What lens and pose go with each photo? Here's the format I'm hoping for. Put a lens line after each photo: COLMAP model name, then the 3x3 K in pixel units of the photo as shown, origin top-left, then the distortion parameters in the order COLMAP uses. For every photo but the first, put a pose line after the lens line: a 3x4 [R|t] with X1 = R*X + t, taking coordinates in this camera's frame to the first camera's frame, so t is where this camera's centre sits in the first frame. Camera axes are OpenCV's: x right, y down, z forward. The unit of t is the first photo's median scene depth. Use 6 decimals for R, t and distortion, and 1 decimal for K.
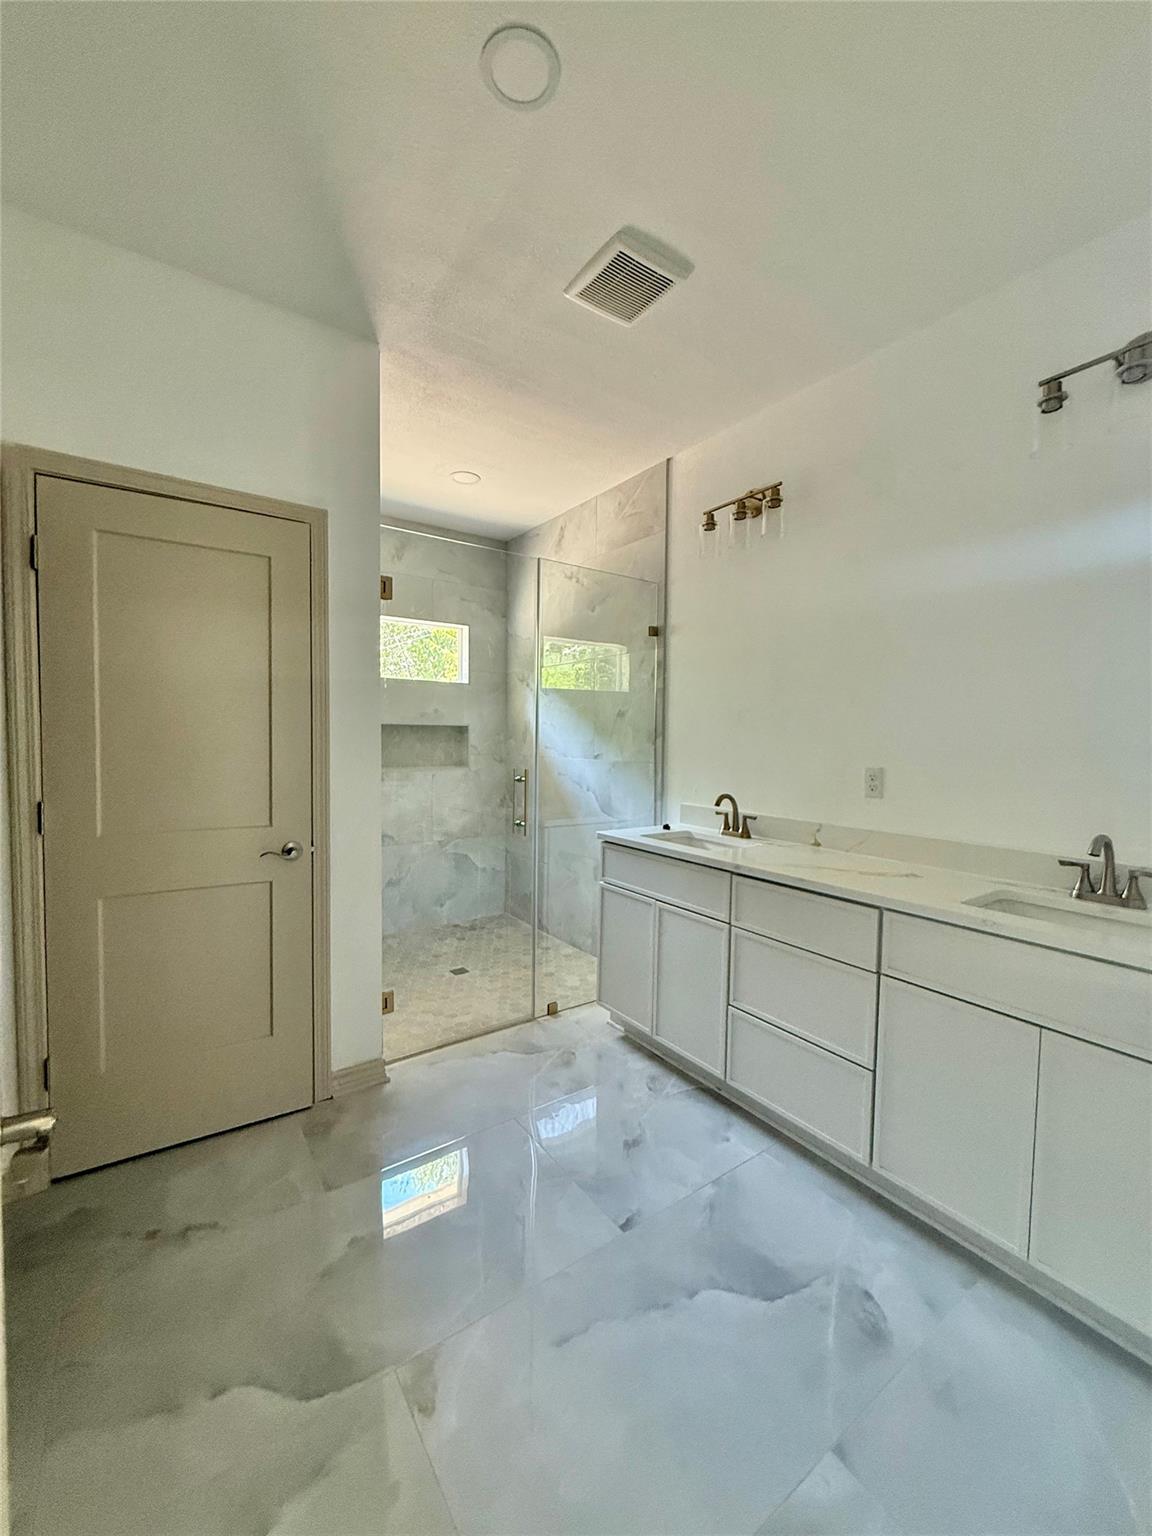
lens RADIAL K [[614.3, 0, 574.6], [0, 614.3, 765.0], [0, 0, 1]] dist [0.000346, -0.000768]
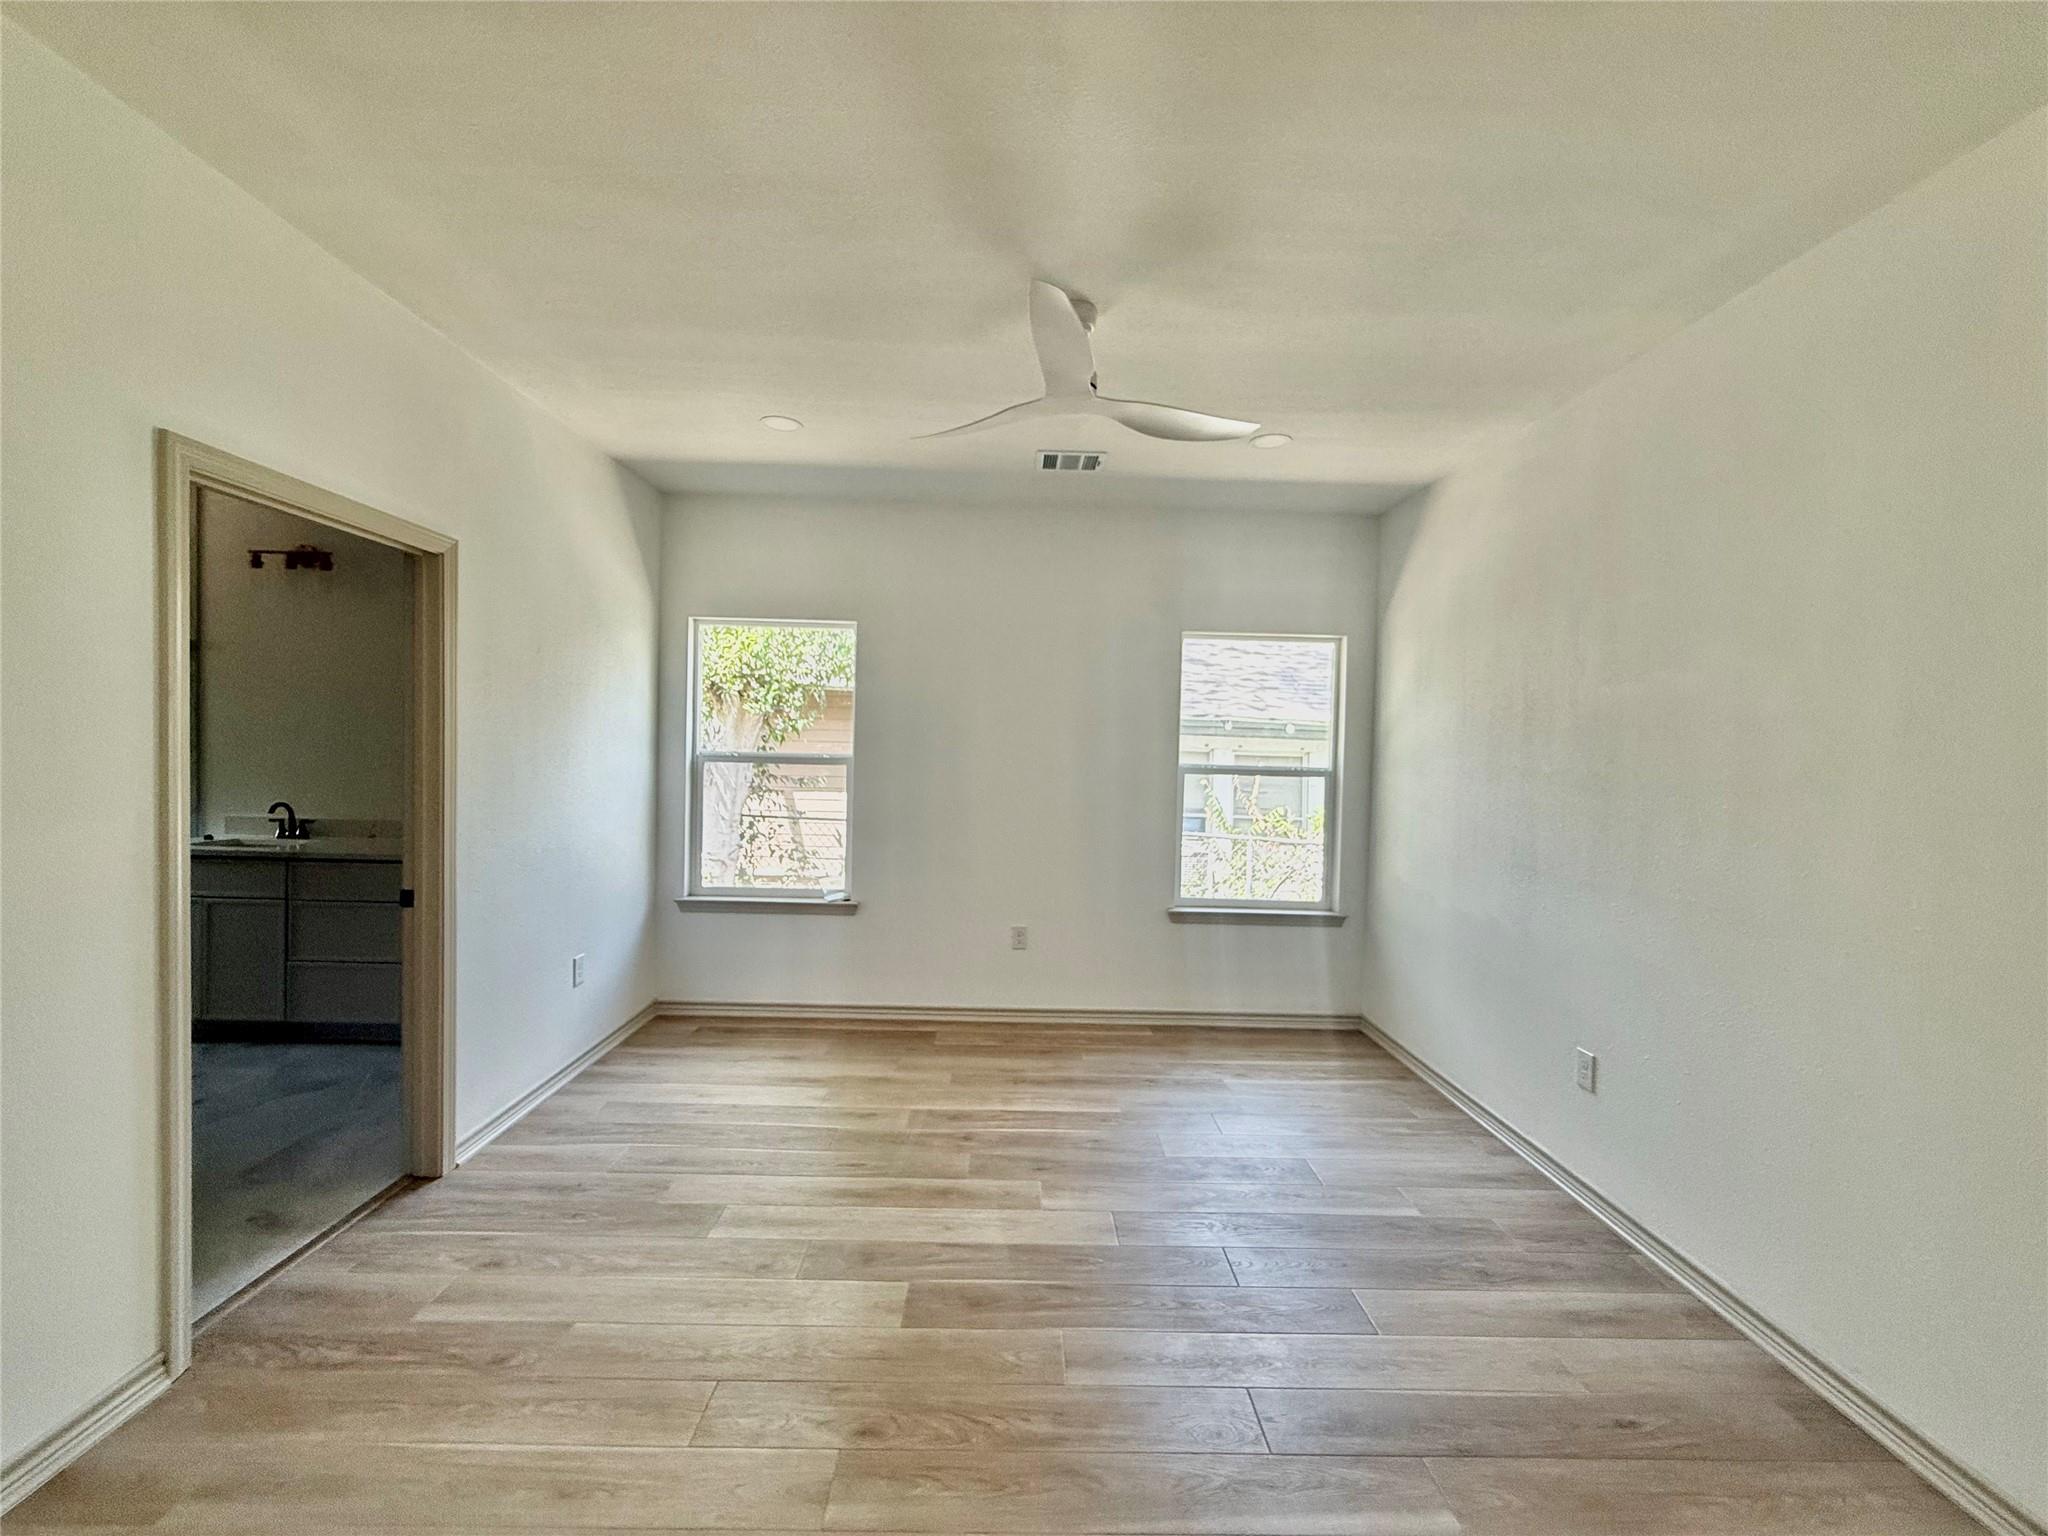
lens RADIAL K [[819.1, 0, 1019.5], [0, 819.1, 765.6], [0, 0, 1]] dist [0.000346, -0.000768]
pose [[0.560033, -0.016352, 0.828309, -0.263983], [0.020732, 0.999769, 0.005719, -0.002514], [-0.828211, 0.013970, 0.560242, -1.071141]]
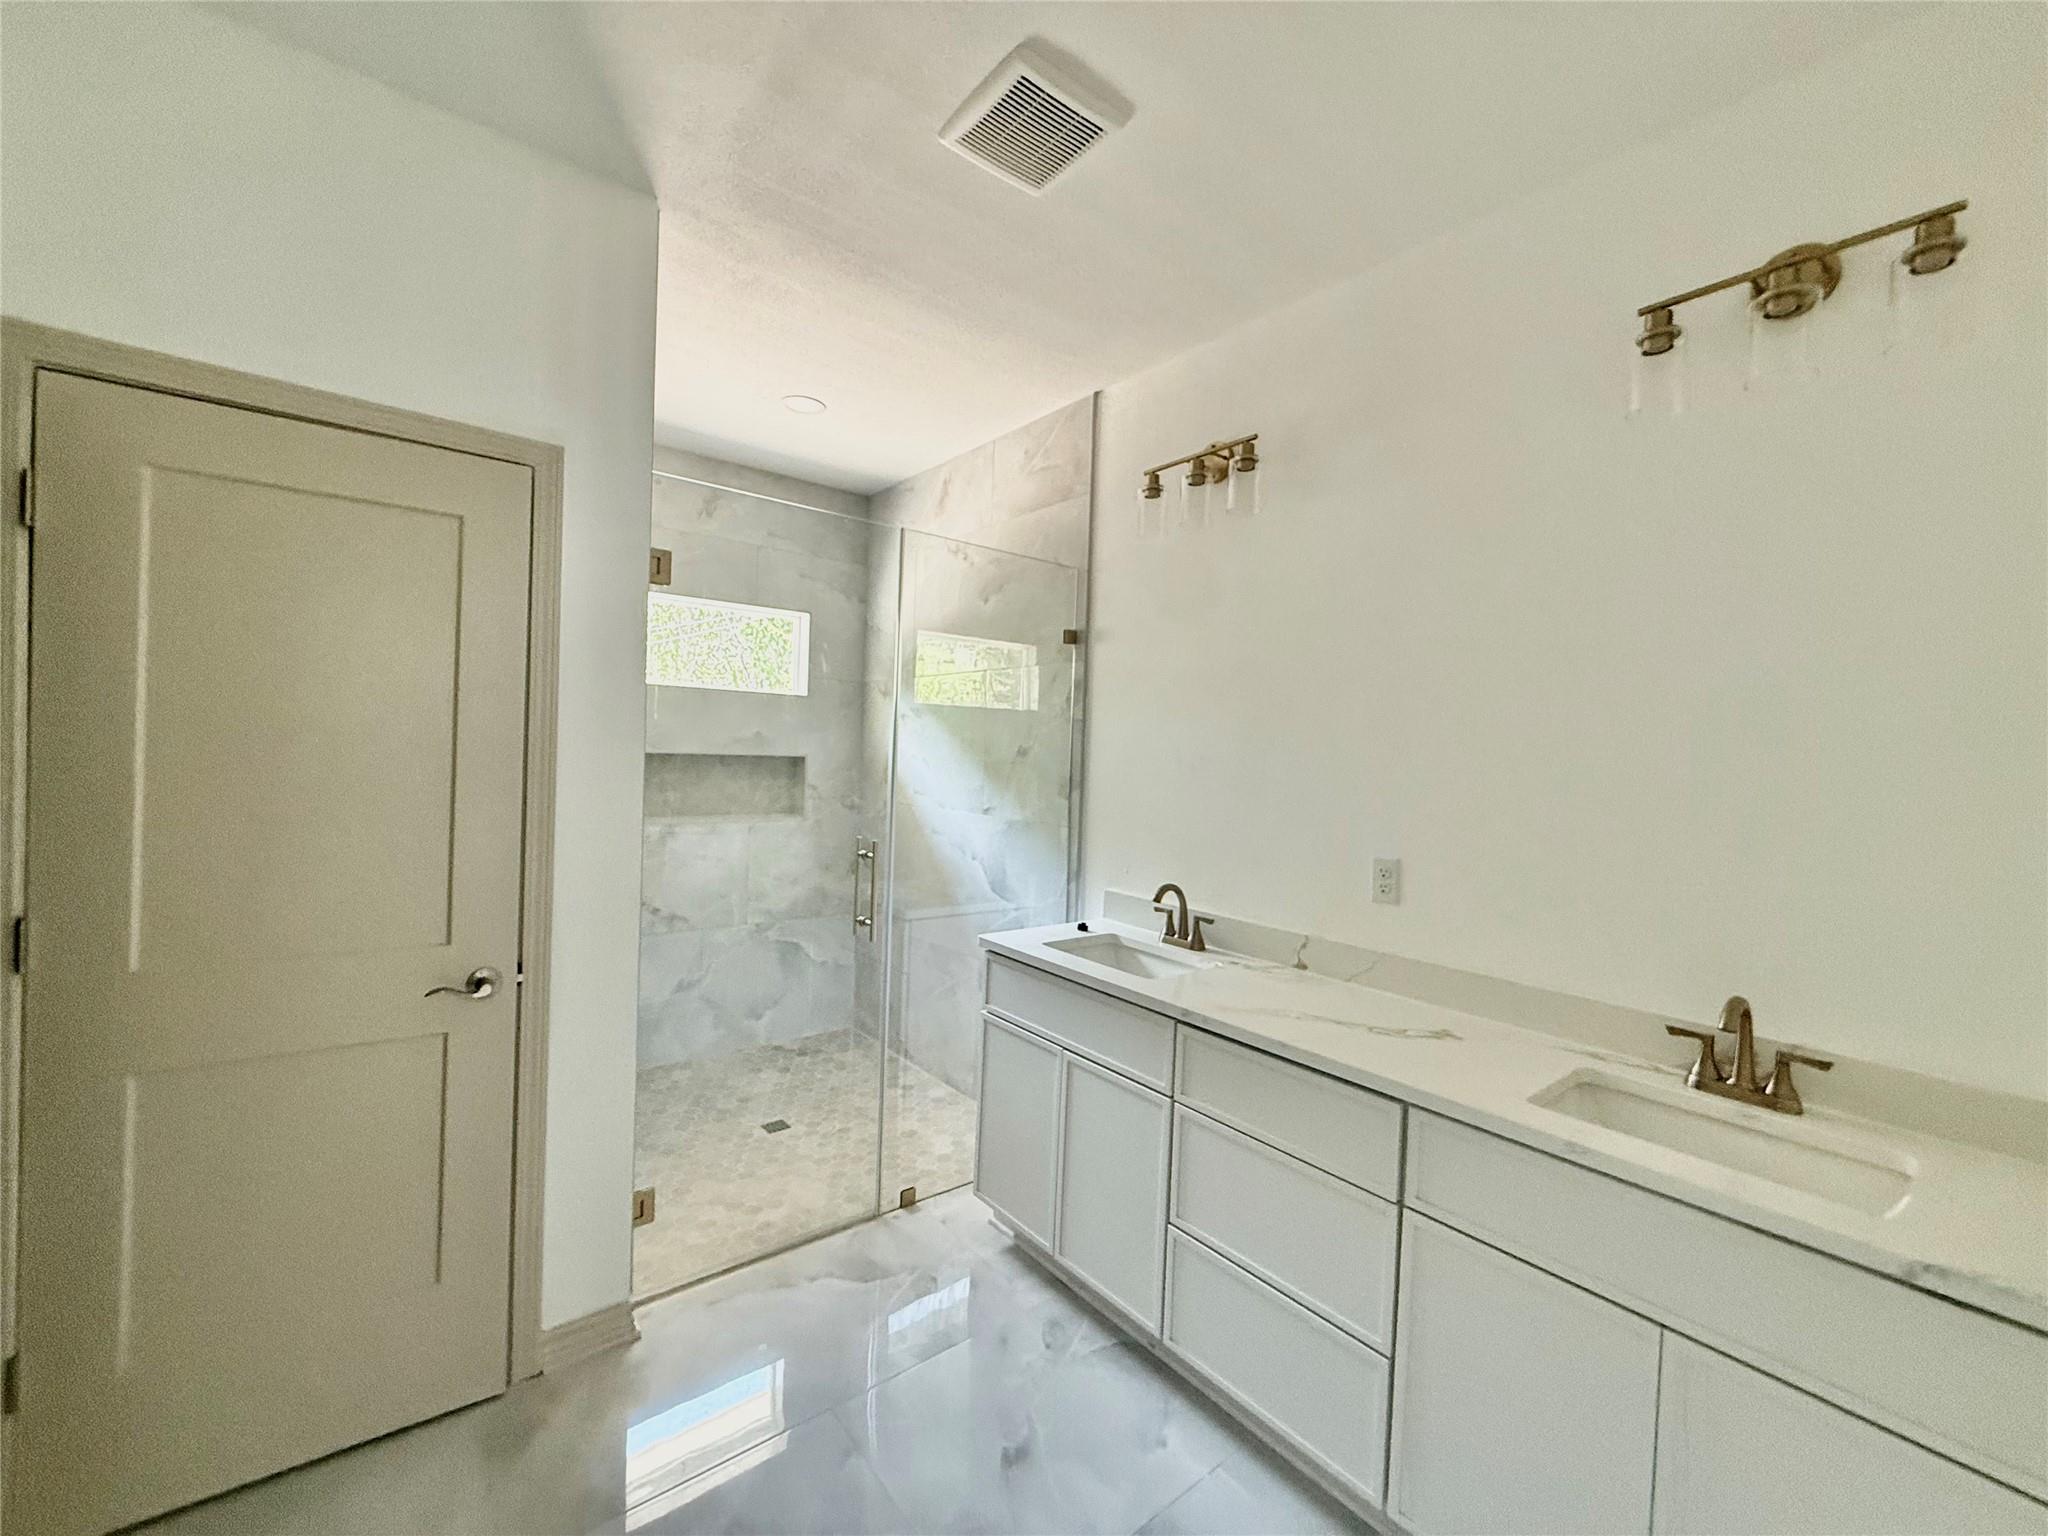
lens RADIAL K [[819.1, 0, 1019.5], [0, 819.1, 765.6], [0, 0, 1]] dist [0.000346, -0.000768]
pose [[0.998058, 0.022964, 0.057909, 0.025712], [-0.021434, 0.999408, -0.026898, -0.058131], [-0.058493, 0.025604, 0.997959, 0.106733]]
